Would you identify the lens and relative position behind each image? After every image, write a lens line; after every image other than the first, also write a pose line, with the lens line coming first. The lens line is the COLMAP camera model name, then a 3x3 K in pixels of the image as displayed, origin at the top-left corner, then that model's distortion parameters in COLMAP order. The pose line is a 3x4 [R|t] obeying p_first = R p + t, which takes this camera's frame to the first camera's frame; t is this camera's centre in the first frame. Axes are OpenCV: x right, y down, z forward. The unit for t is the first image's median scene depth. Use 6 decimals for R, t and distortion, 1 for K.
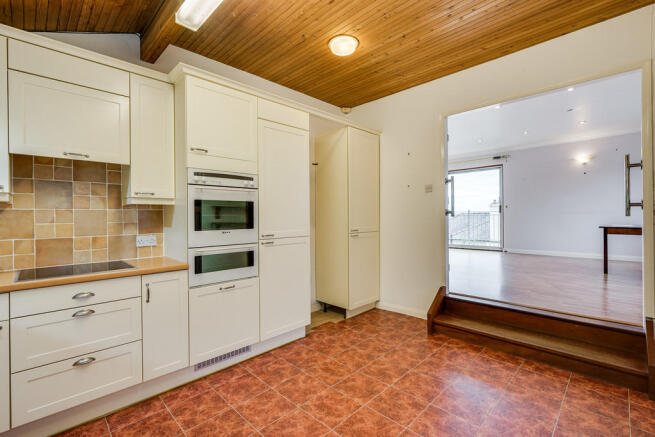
lens RADIAL K [[296.0, 0, 325.5], [0, 296.0, 217.3], [0, 0, 1]] dist [-0.001962, 0.000036]
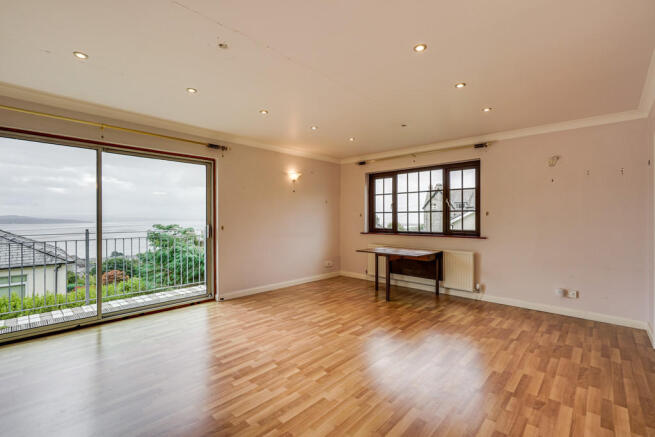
lens RADIAL K [[296.0, 0, 327.0], [0, 296.0, 212.4], [0, 0, 1]] dist [-0.001962, 0.000036]
pose [[-0.014198, 0.034215, 0.999314, -0.039295], [0.001384, 0.999414, -0.034199, -0.130911], [-0.999898, 0.000898, -0.014237, 2.152563]]
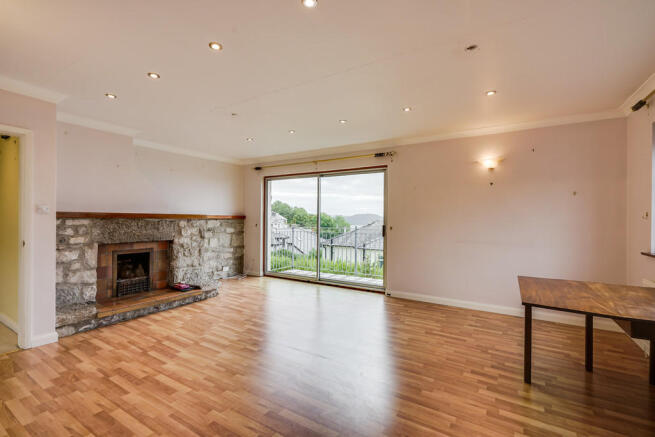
lens RADIAL K [[296.0, 0, 327.3], [0, 296.0, 219.1], [0, 0, 1]] dist [-0.001962, 0.000036]
pose [[0.973477, 0.016976, 0.228154, 0.864982], [-0.017607, 0.999845, 0.000731, -0.149770], [-0.228106, -0.004729, 0.973625, 1.025173]]
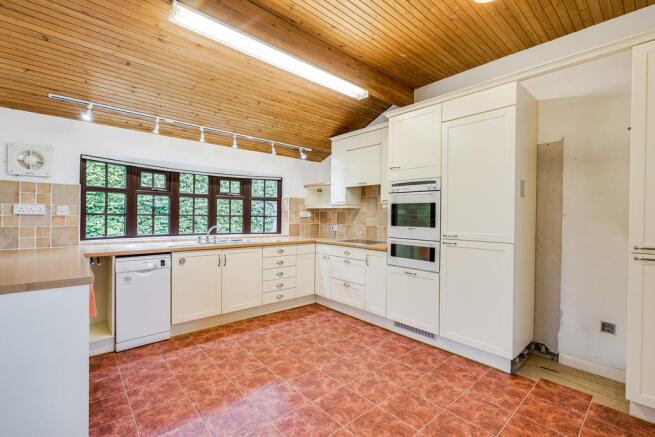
lens RADIAL K [[296.0, 0, 327.0], [0, 296.0, 218.3], [0, 0, 1]] dist [-0.001962, 0.000036]
pose [[-0.066634, 0.017569, -0.997623, 0.870465], [-0.016136, 0.999695, 0.018684, -0.009437], [0.997647, 0.017343, -0.066331, 0.685584]]
